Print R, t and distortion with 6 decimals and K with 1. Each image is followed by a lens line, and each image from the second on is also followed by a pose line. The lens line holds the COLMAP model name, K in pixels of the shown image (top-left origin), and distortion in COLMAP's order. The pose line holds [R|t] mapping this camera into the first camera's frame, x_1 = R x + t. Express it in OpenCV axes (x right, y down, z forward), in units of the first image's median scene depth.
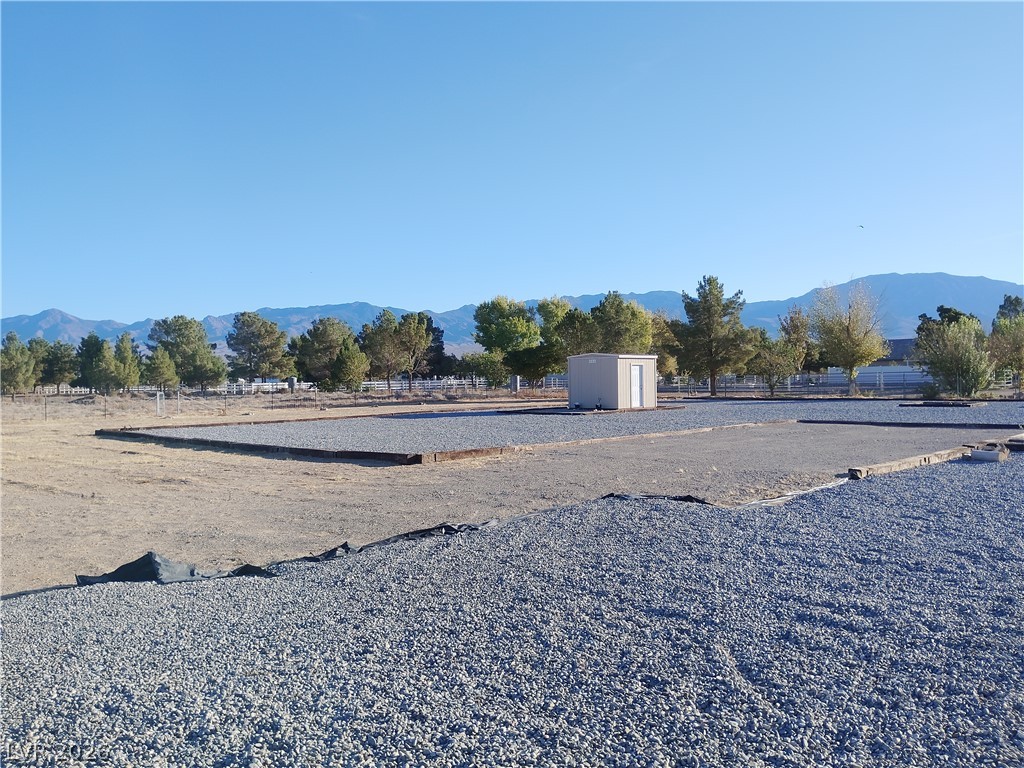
lens RADIAL K [[859.0, 0, 512.0], [0, 859.0, 384.0], [0, 0, 1]] dist [0.051862, -0.091440]
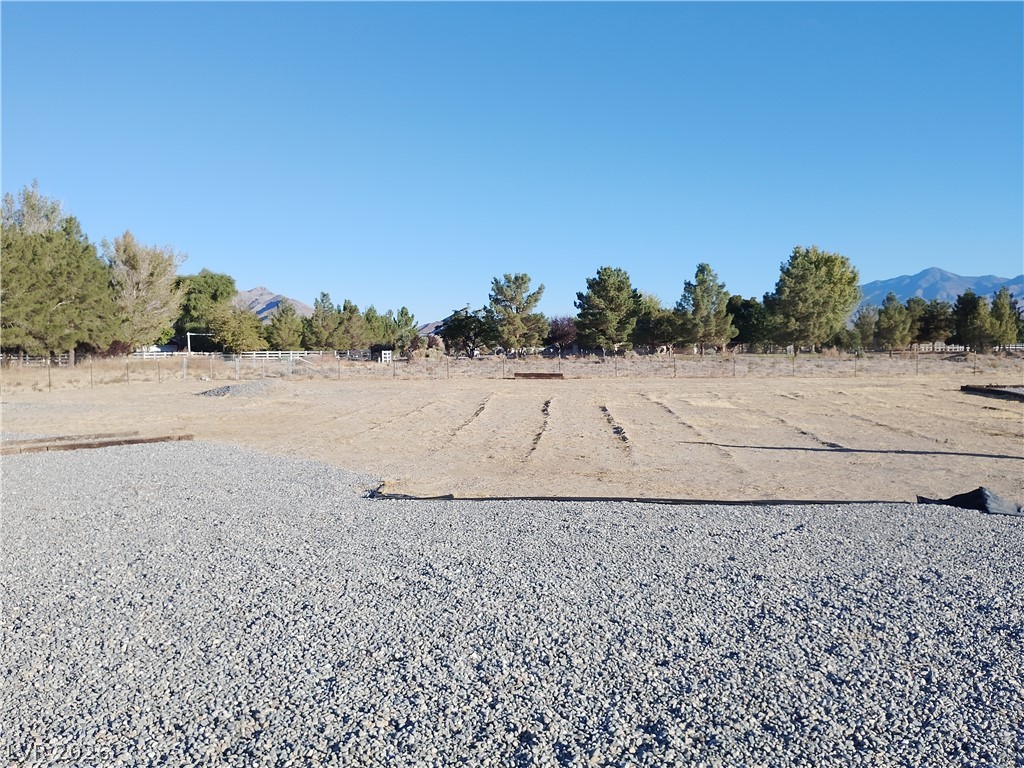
lens RADIAL K [[859.0, 0, 512.0], [0, 859.0, 384.0], [0, 0, 1]] dist [0.051862, -0.091440]
pose [[0.591488, 0.043063, -0.805163, 0.029980], [-0.003779, 0.998710, 0.050638, 0.000586], [0.806305, -0.026910, 0.590888, -0.040165]]
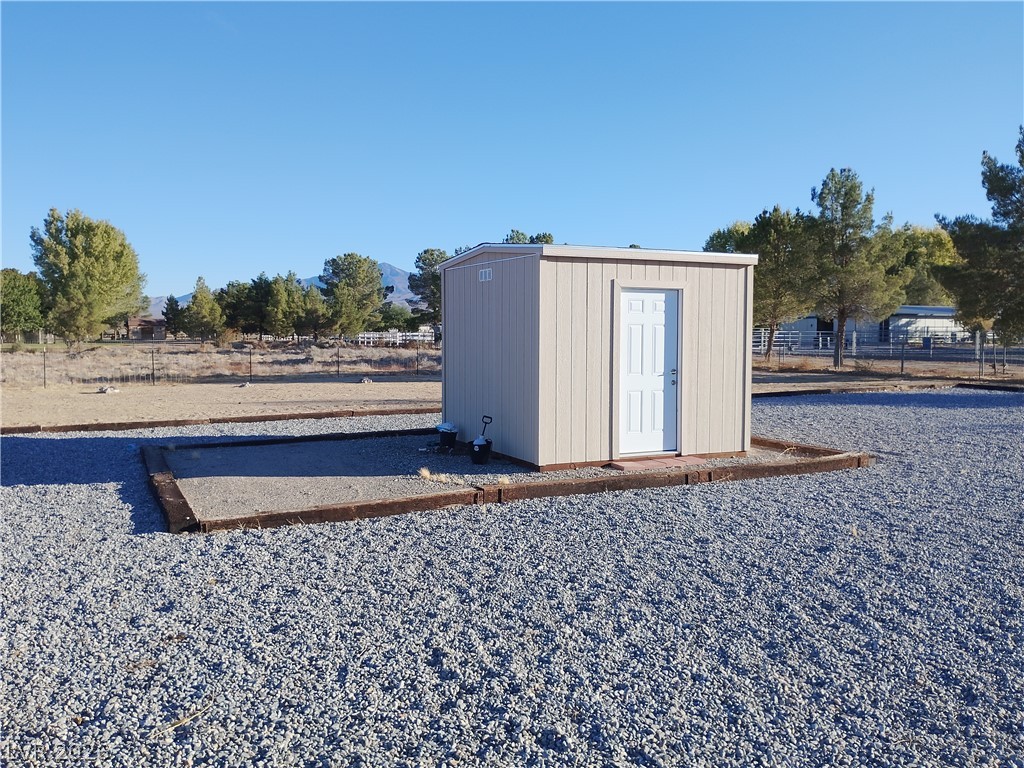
lens RADIAL K [[859.0, 0, 512.0], [0, 859.0, 384.0], [0, 0, 1]] dist [0.051862, -0.091440]
pose [[0.940922, 0.034372, -0.336875, 0.194220], [-0.014967, 0.998084, 0.060031, -0.008831], [0.338293, -0.051442, 0.939634, 0.744537]]
